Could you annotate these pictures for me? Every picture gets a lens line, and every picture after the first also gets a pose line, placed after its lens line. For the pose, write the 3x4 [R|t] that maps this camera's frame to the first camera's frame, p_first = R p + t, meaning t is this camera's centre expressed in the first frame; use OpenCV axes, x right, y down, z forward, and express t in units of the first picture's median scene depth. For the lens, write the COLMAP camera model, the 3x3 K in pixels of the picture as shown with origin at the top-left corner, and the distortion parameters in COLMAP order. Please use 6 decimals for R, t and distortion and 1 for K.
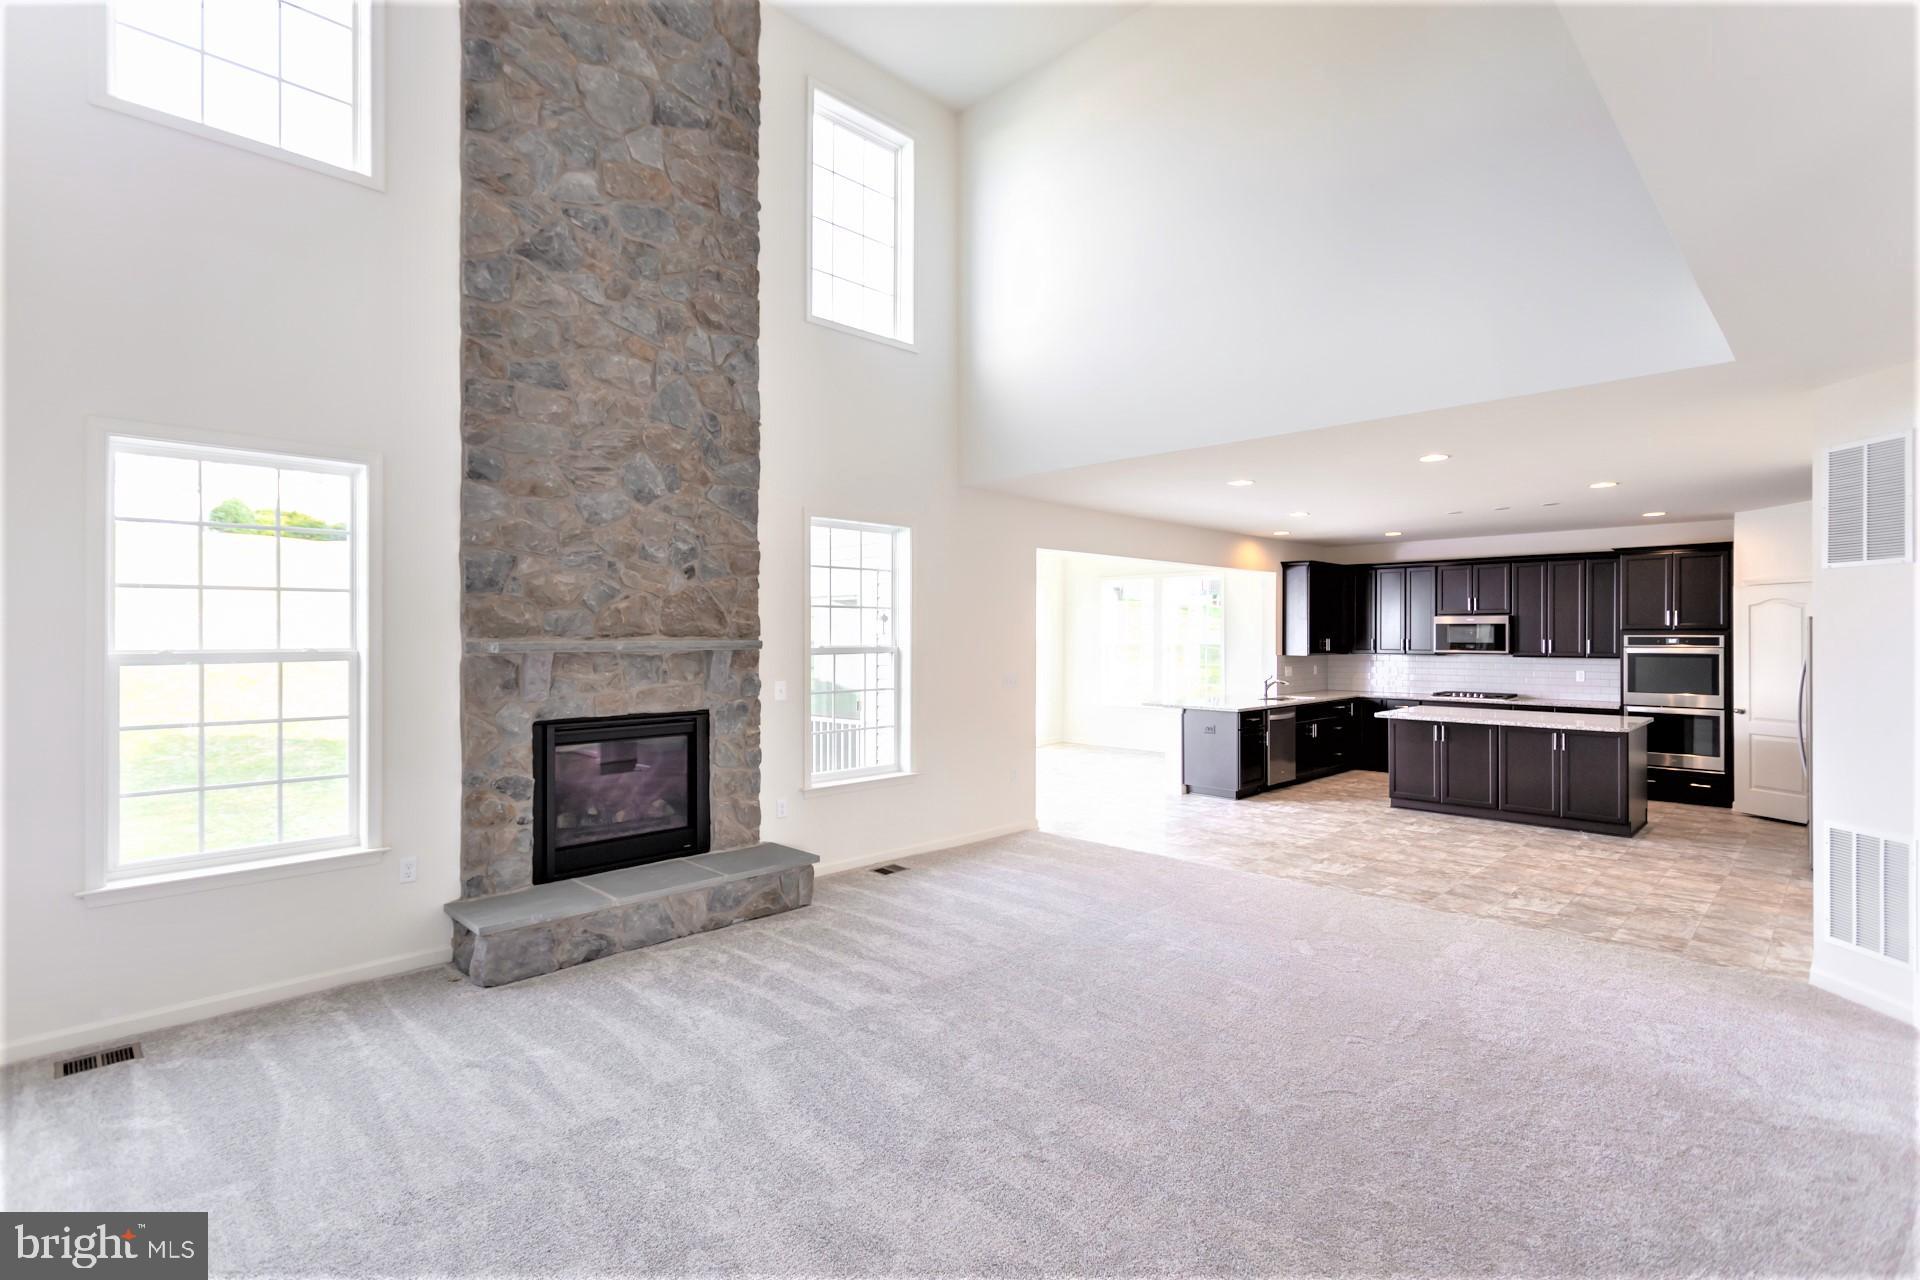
lens RADIAL K [[918.9, 0, 956.3], [0, 918.9, 628.5], [0, 0, 1]] dist [0.005881, 0.000374]
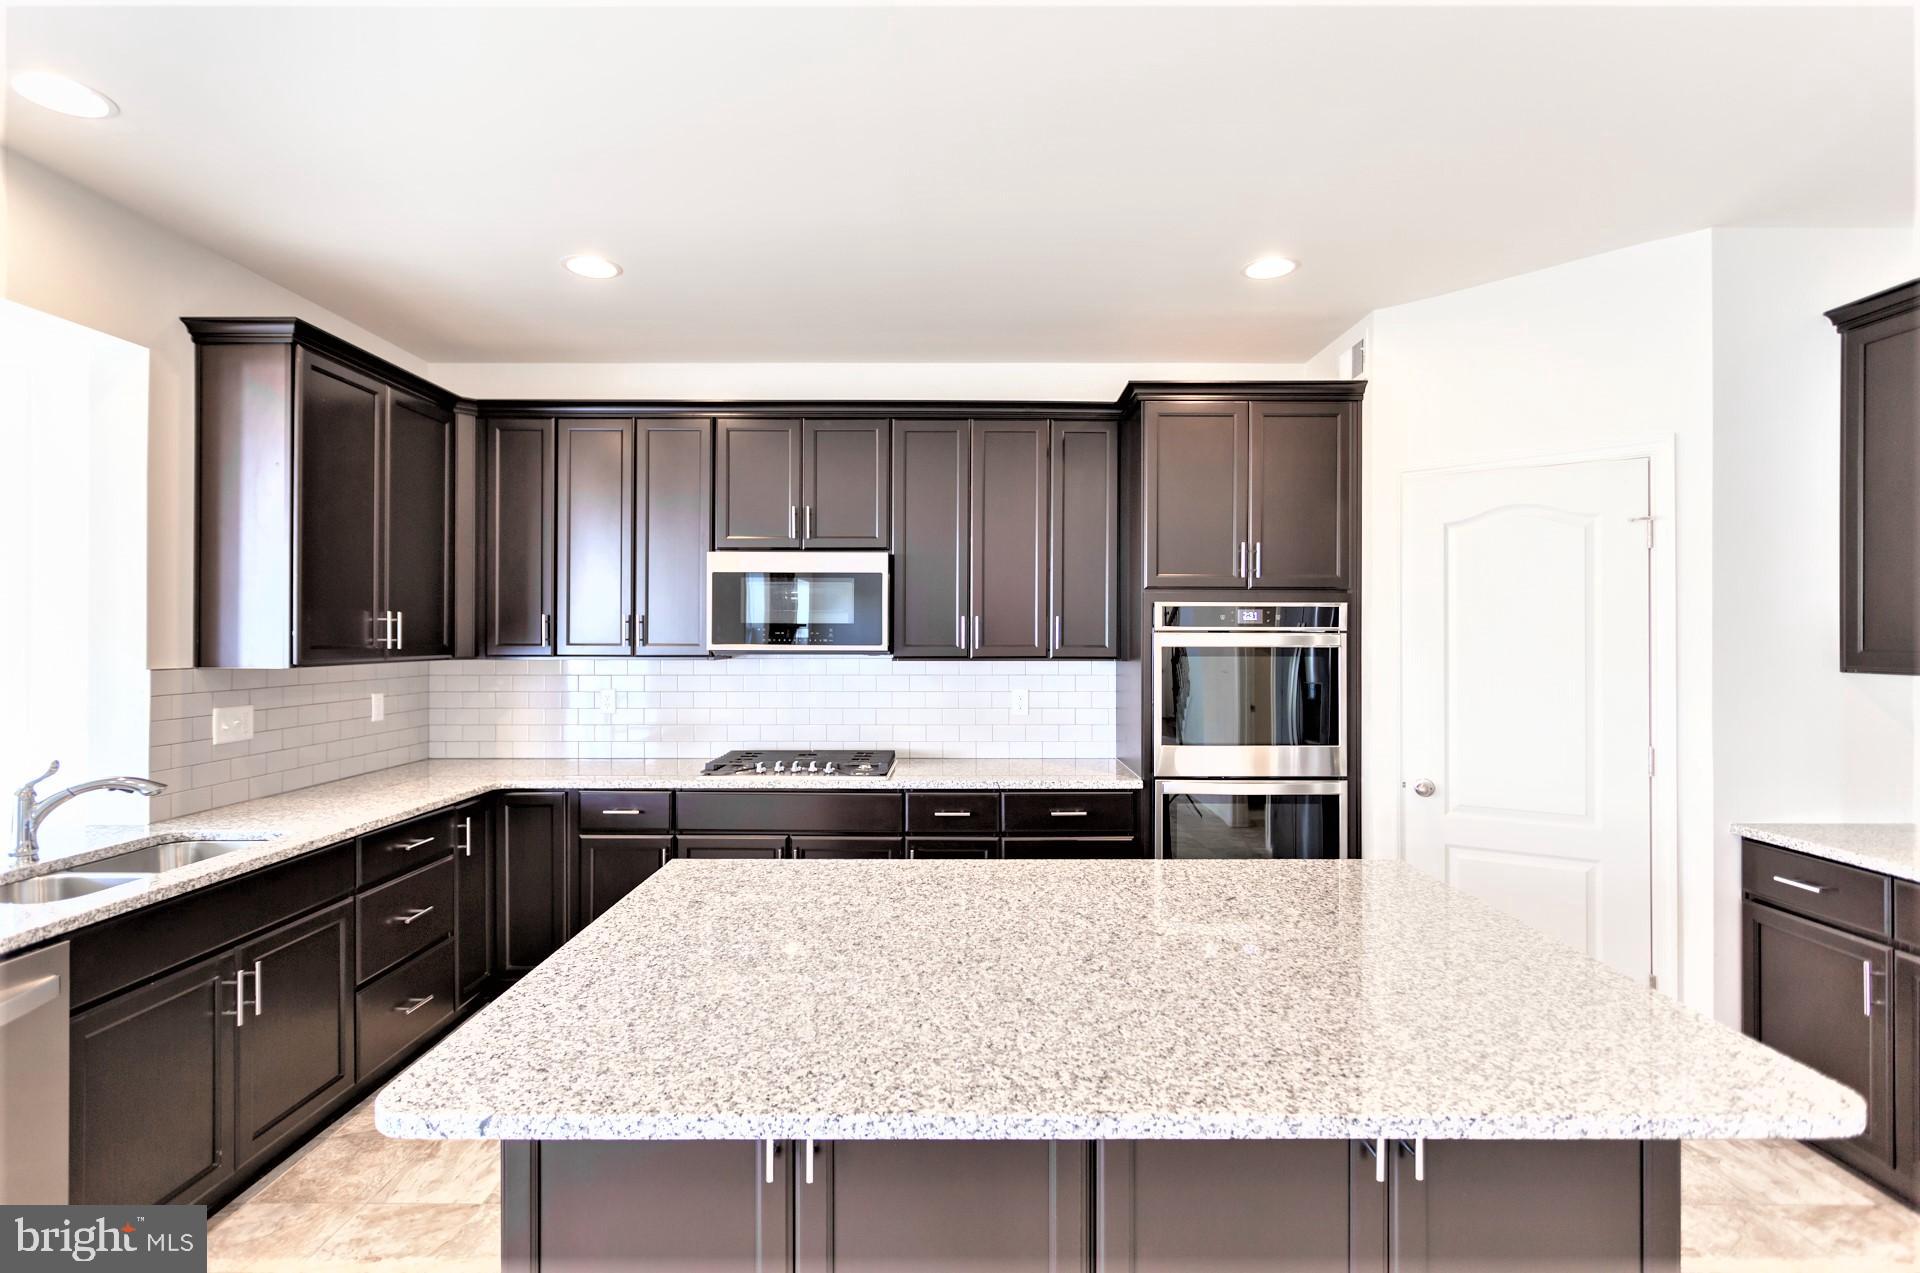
lens RADIAL K [[1018.0, 0, 985.5], [0, 1018.0, 630.2], [0, 0, 1]] dist [-0.001937, -0.000222]
pose [[0.702698, 0.003123, 0.711482, 0.350692], [-0.005902, 0.999982, 0.001440, 0.018653], [-0.711464, -0.005211, 0.702703, 0.721456]]
